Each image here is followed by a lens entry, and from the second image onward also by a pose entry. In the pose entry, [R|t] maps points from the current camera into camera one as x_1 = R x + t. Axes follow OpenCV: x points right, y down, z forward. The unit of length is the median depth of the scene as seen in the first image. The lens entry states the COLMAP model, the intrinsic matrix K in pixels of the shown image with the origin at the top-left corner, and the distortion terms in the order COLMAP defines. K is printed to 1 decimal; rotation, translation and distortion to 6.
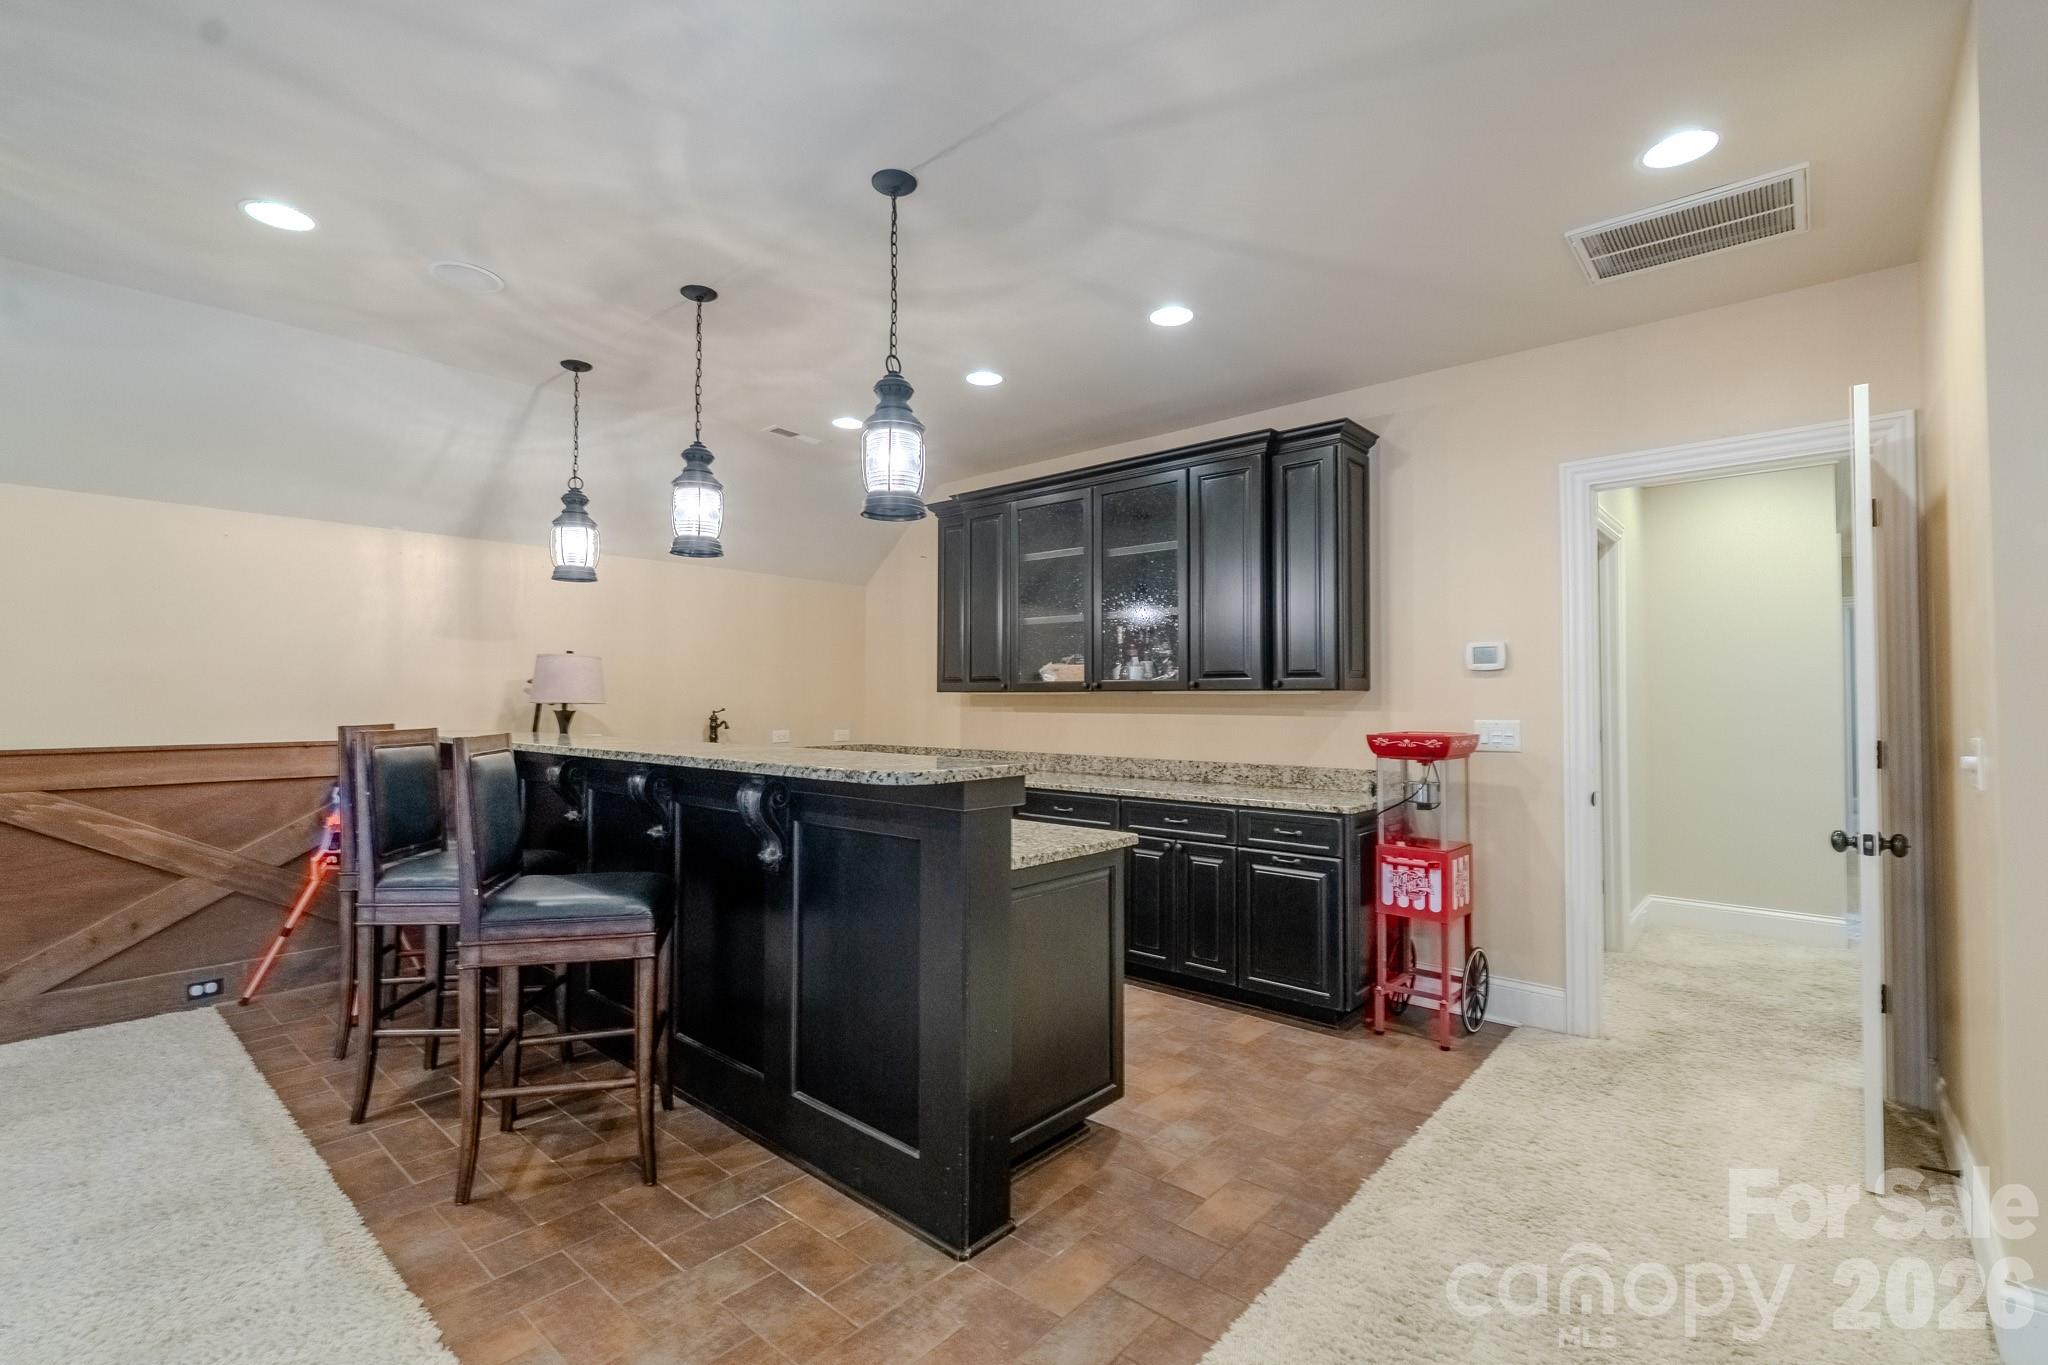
lens RADIAL K [[915.3, 0, 1027.5], [0, 915.3, 683.8], [0, 0, 1]] dist [-0.003015, 0.000270]
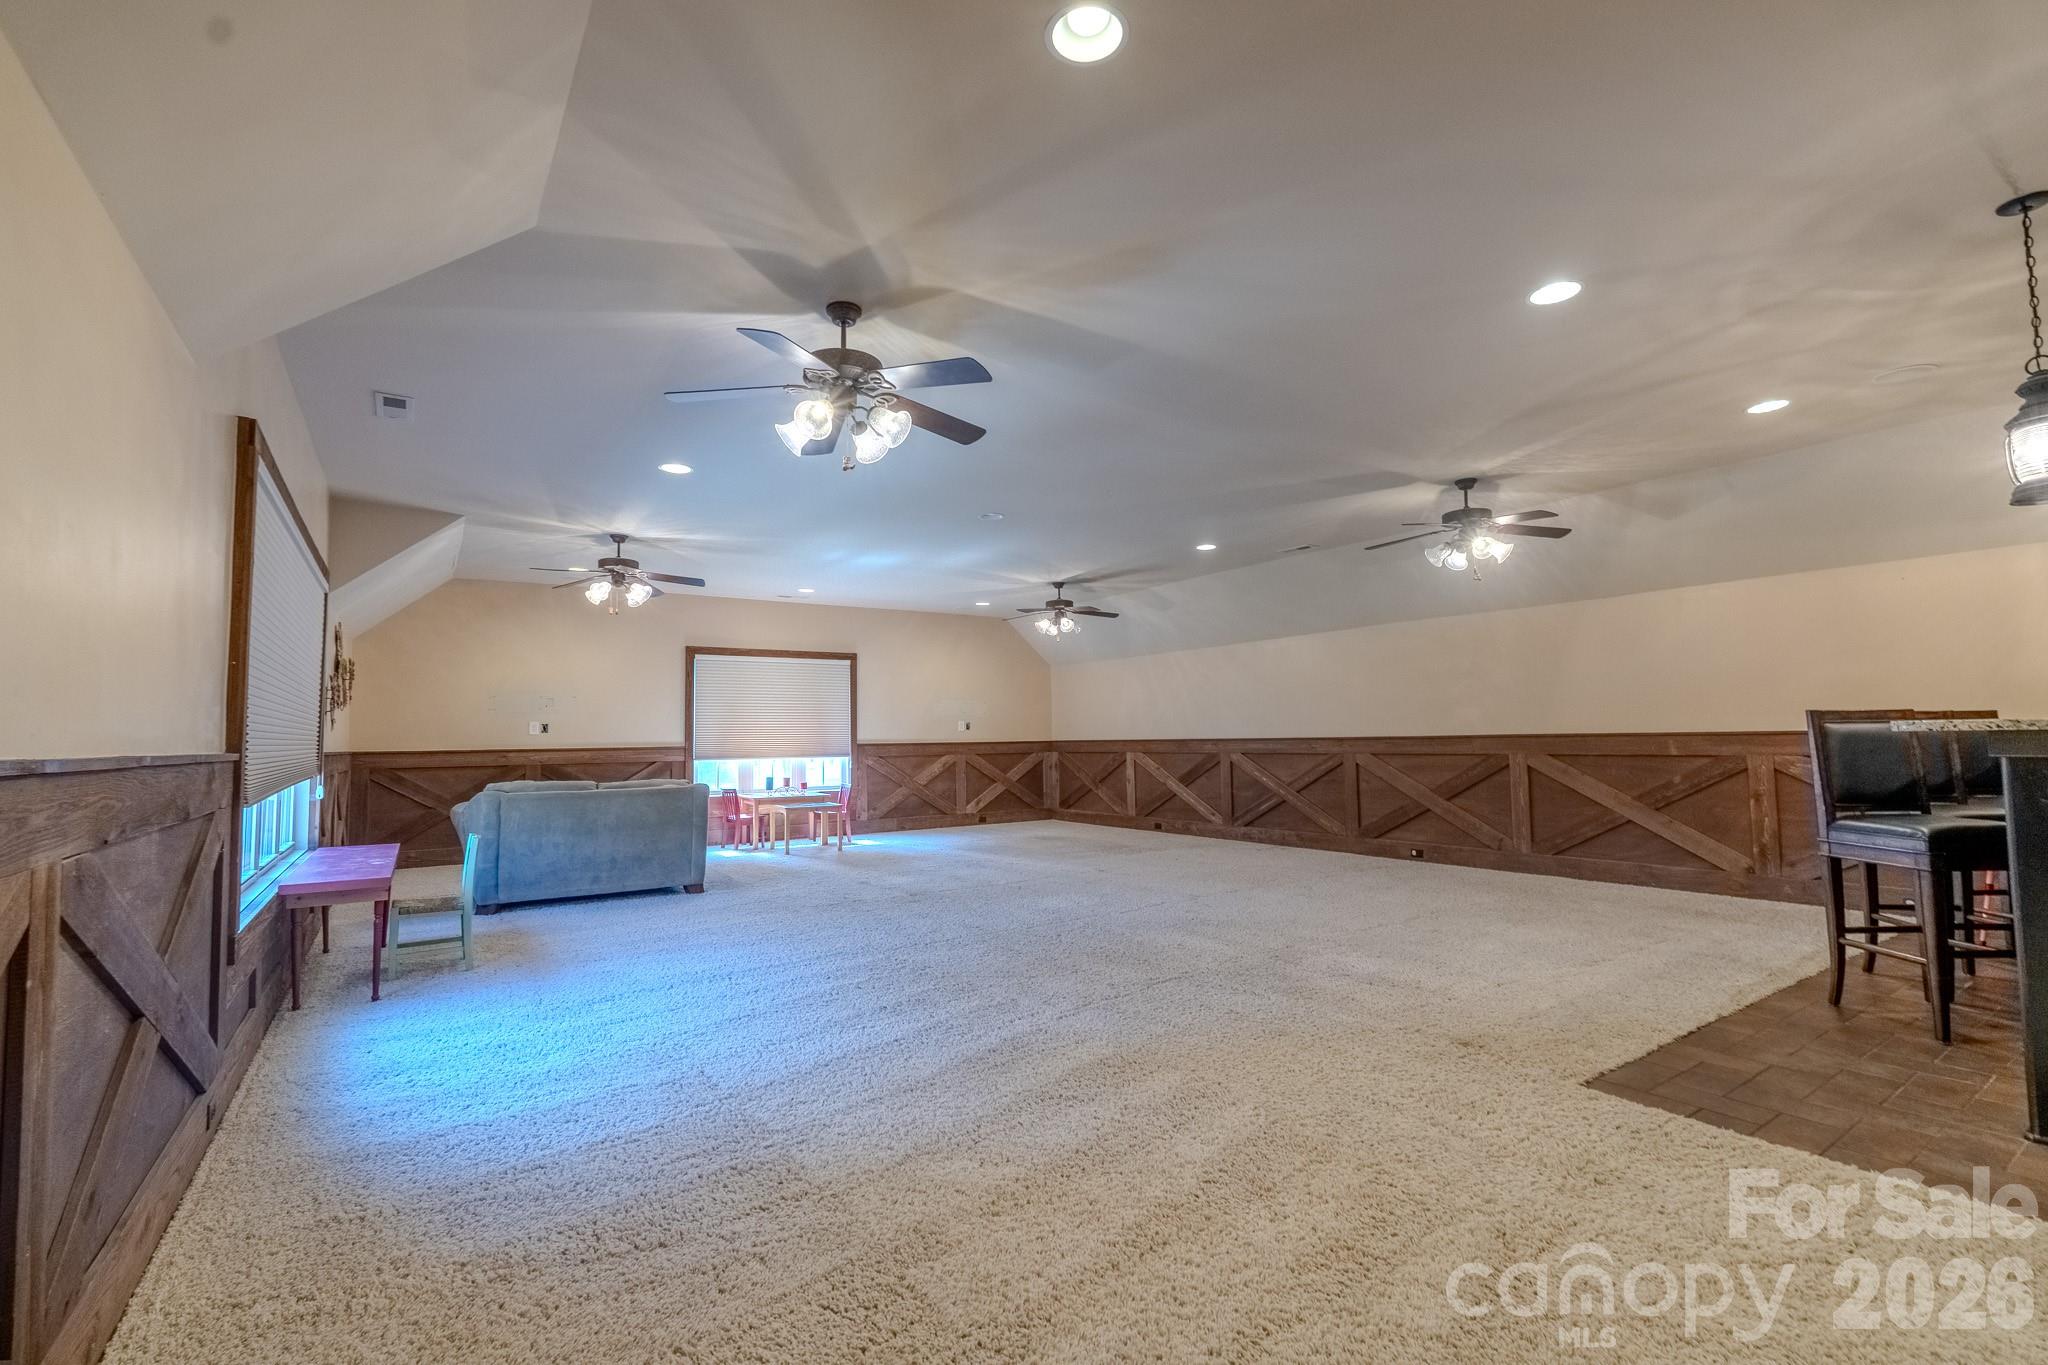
lens RADIAL K [[902.8, 0, 1027.6], [0, 902.8, 683.4], [0, 0, 1]] dist [-0.002683, 0.000157]
pose [[-0.249306, -0.058841, -0.966636, 1.085948], [0.030300, 0.997190, -0.068516, 0.070925], [0.967951, -0.046371, -0.246823, 0.057415]]
